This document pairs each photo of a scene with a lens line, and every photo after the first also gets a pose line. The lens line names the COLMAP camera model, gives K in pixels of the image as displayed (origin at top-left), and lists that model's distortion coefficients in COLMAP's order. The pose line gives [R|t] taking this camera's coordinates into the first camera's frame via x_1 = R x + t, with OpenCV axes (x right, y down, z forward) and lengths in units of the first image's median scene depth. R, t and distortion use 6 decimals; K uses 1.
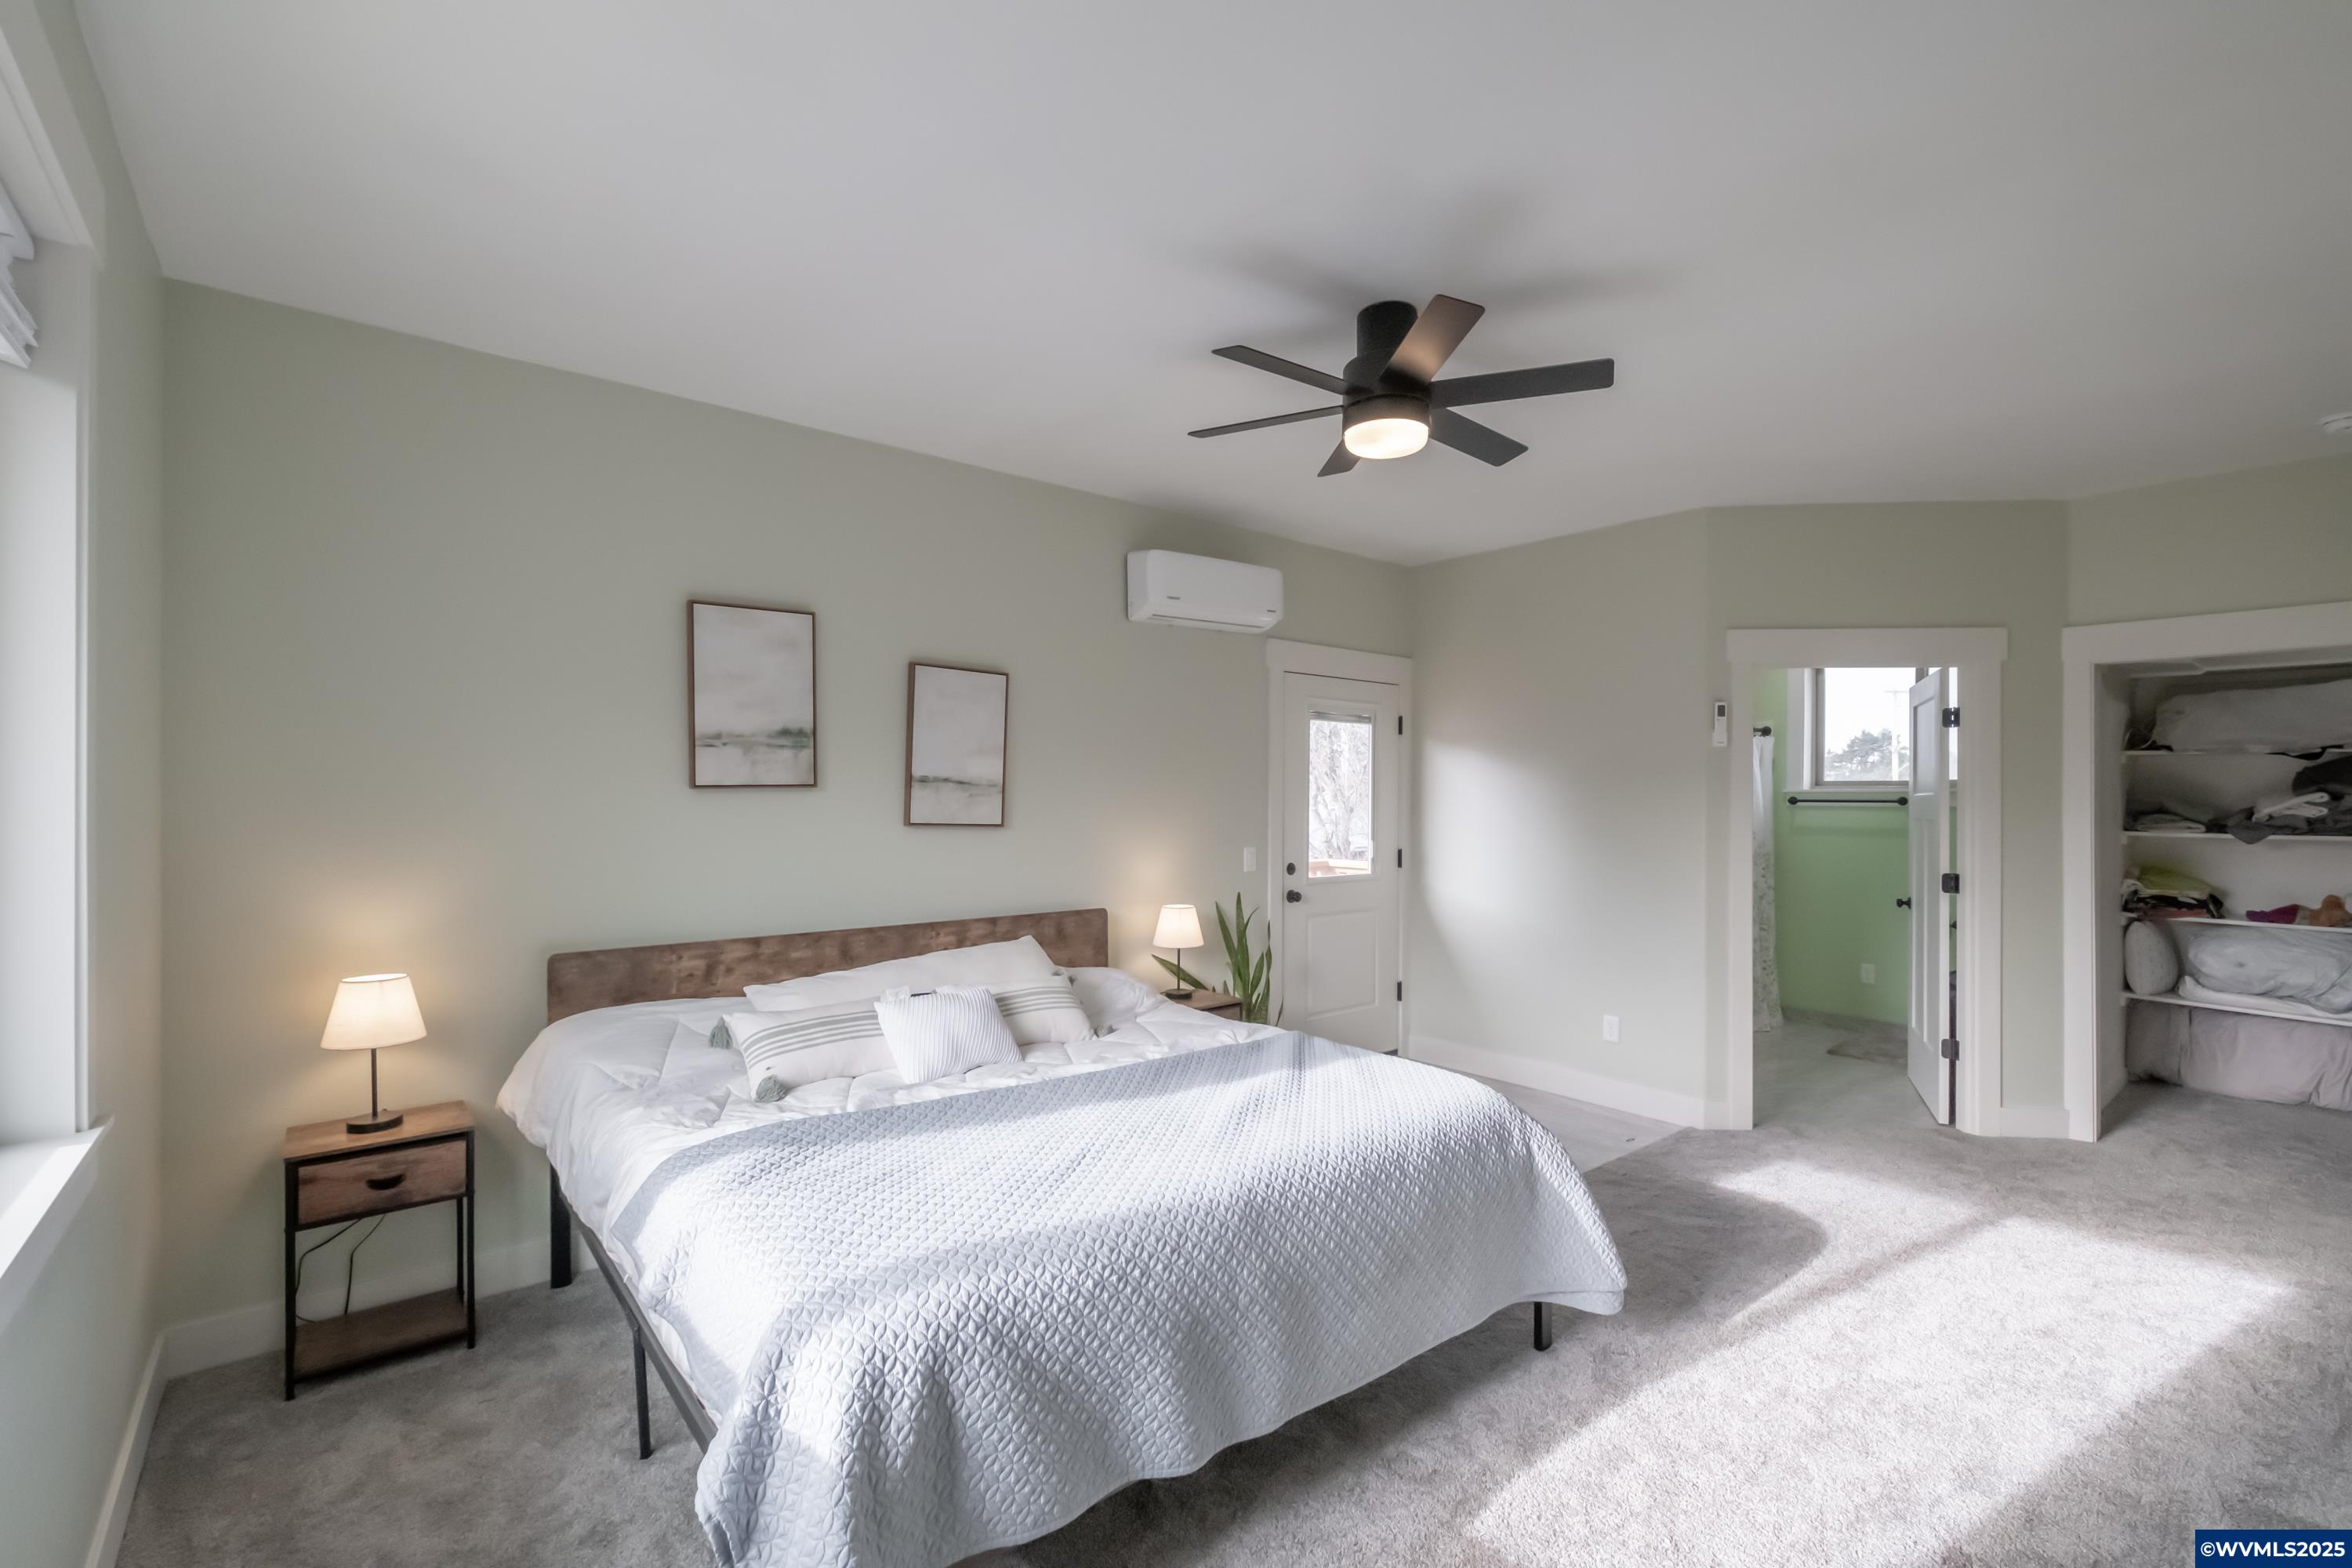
lens RADIAL K [[1039.9, 0, 1166.9], [0, 1039.9, 799.8], [0, 0, 1]] dist [-0.002140, -0.000579]
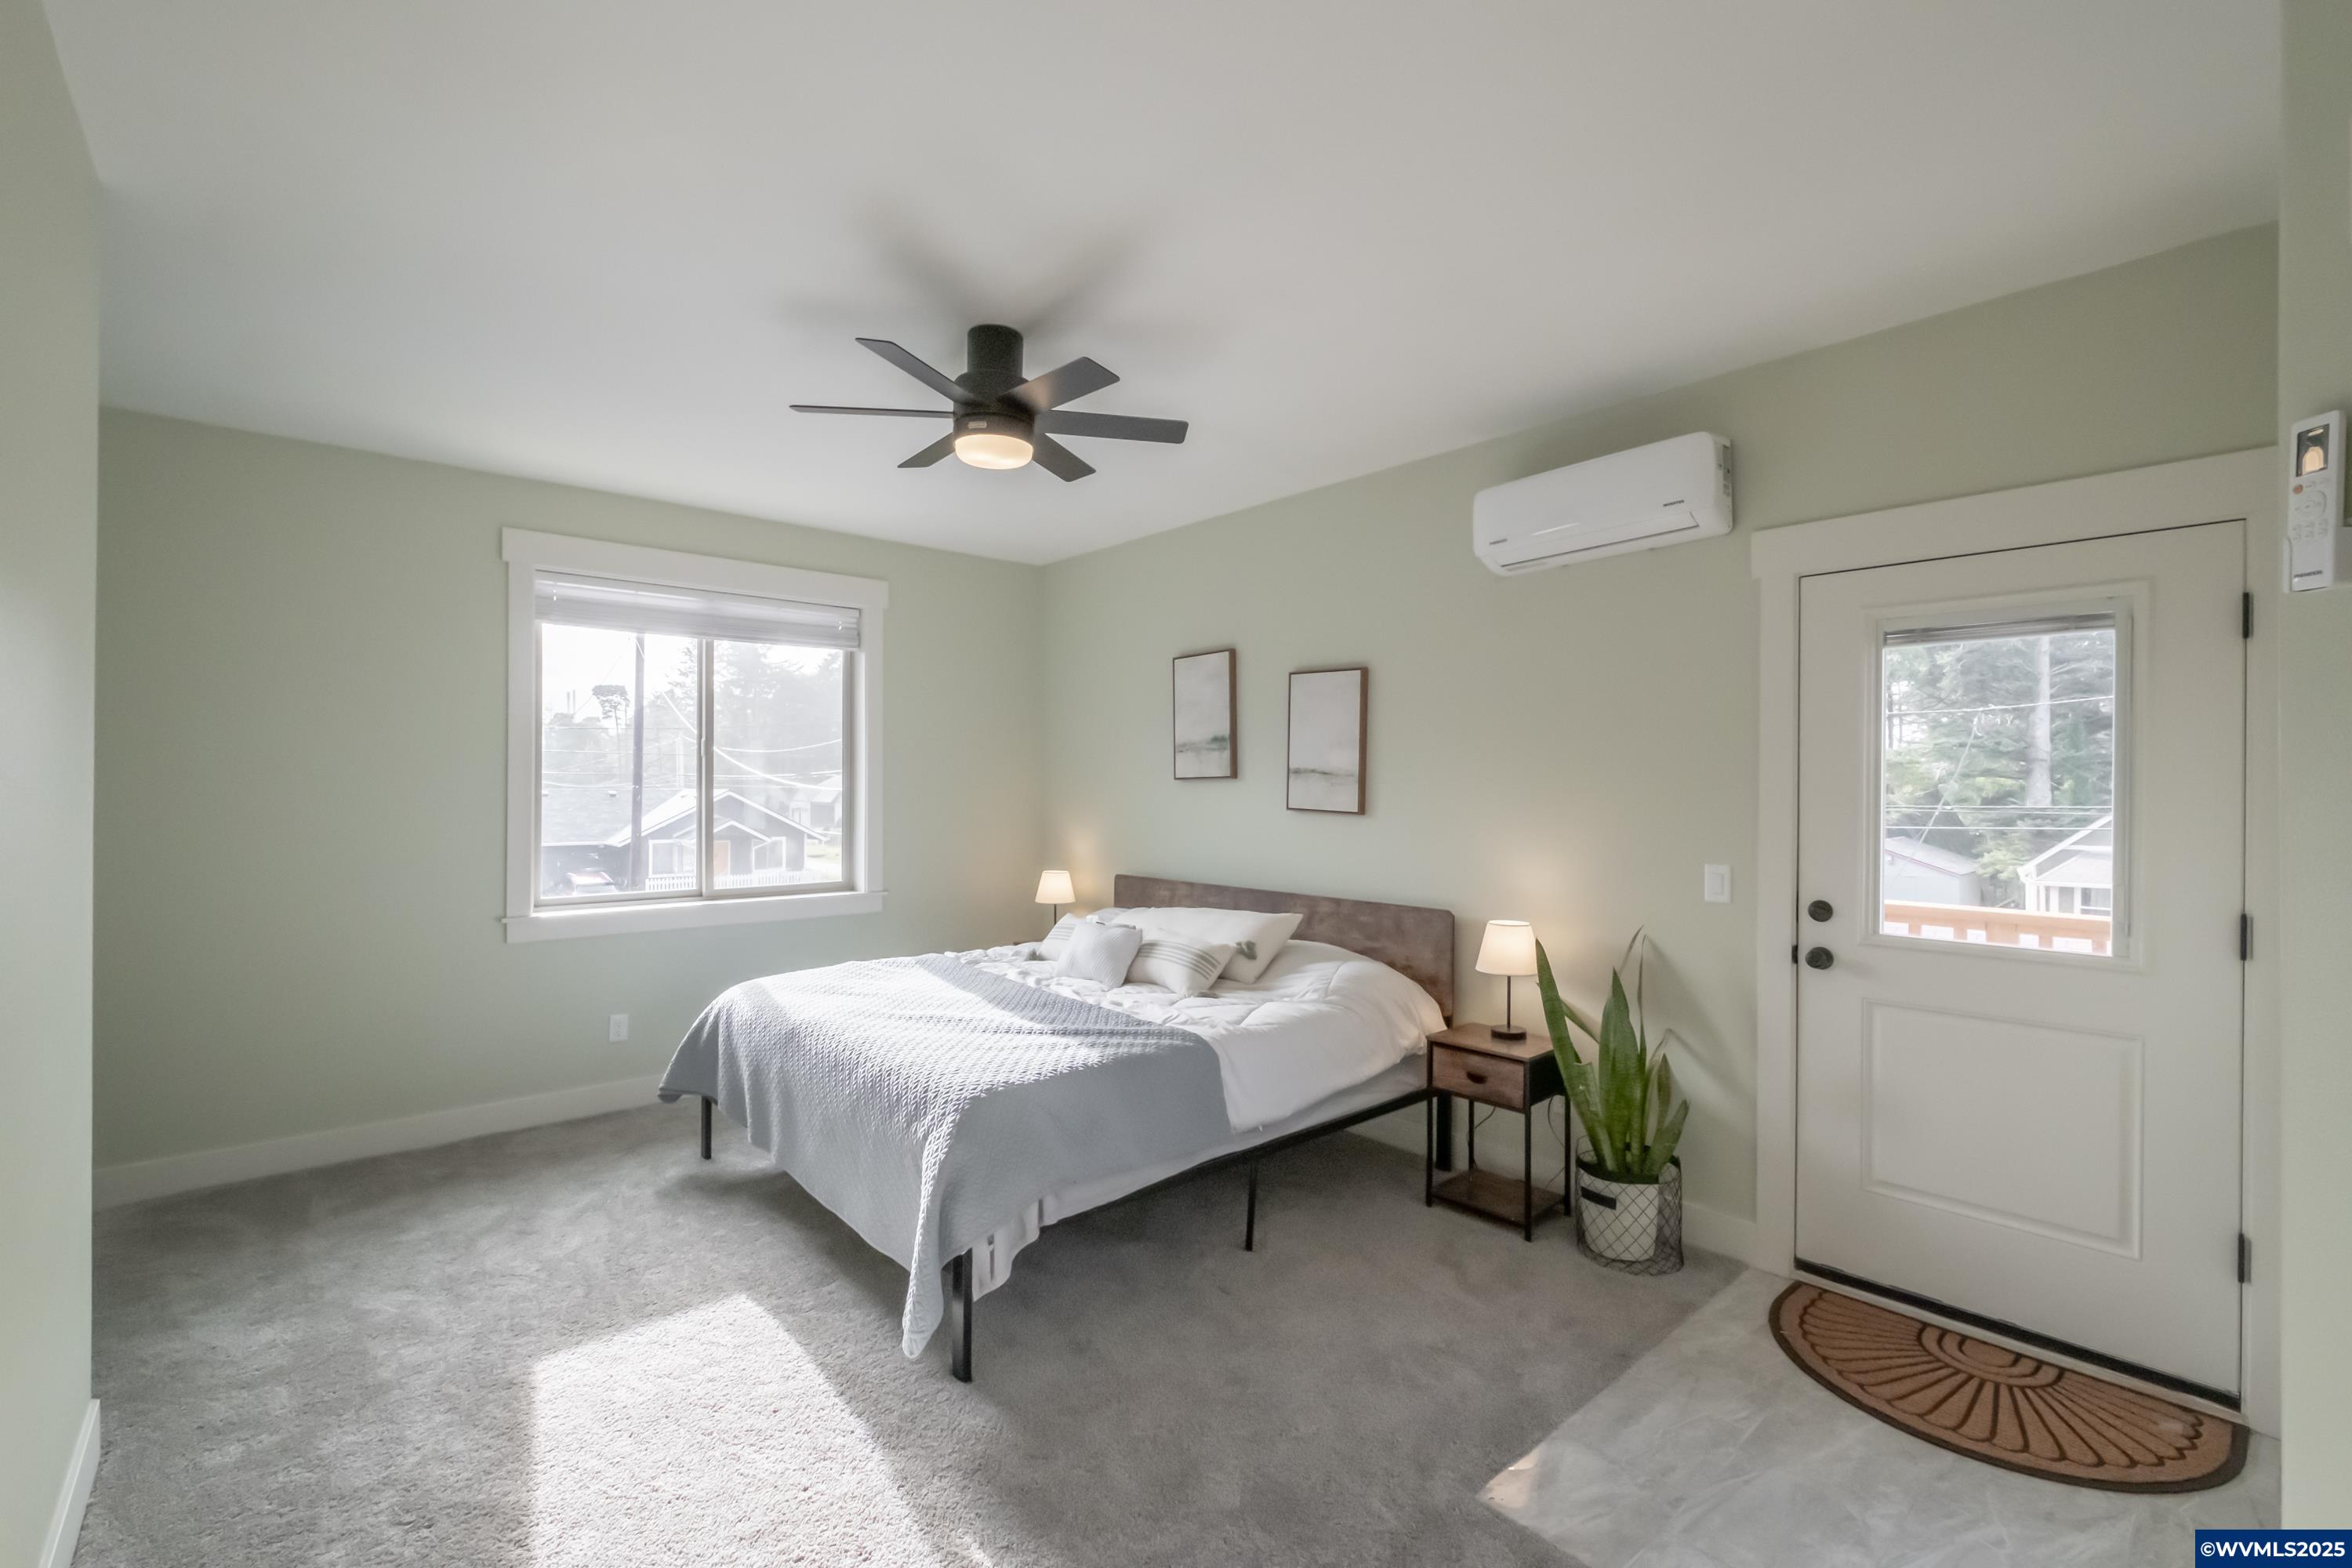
lens RADIAL K [[1039.9, 0, 1170.6], [0, 1039.9, 782.7], [0, 0, 1]] dist [-0.002140, -0.000579]
pose [[0.018569, -0.009144, -0.999786, 0.838953], [-0.013853, 0.999860, -0.009402, 0.006066], [0.999732, 0.014024, 0.018440, 0.754629]]
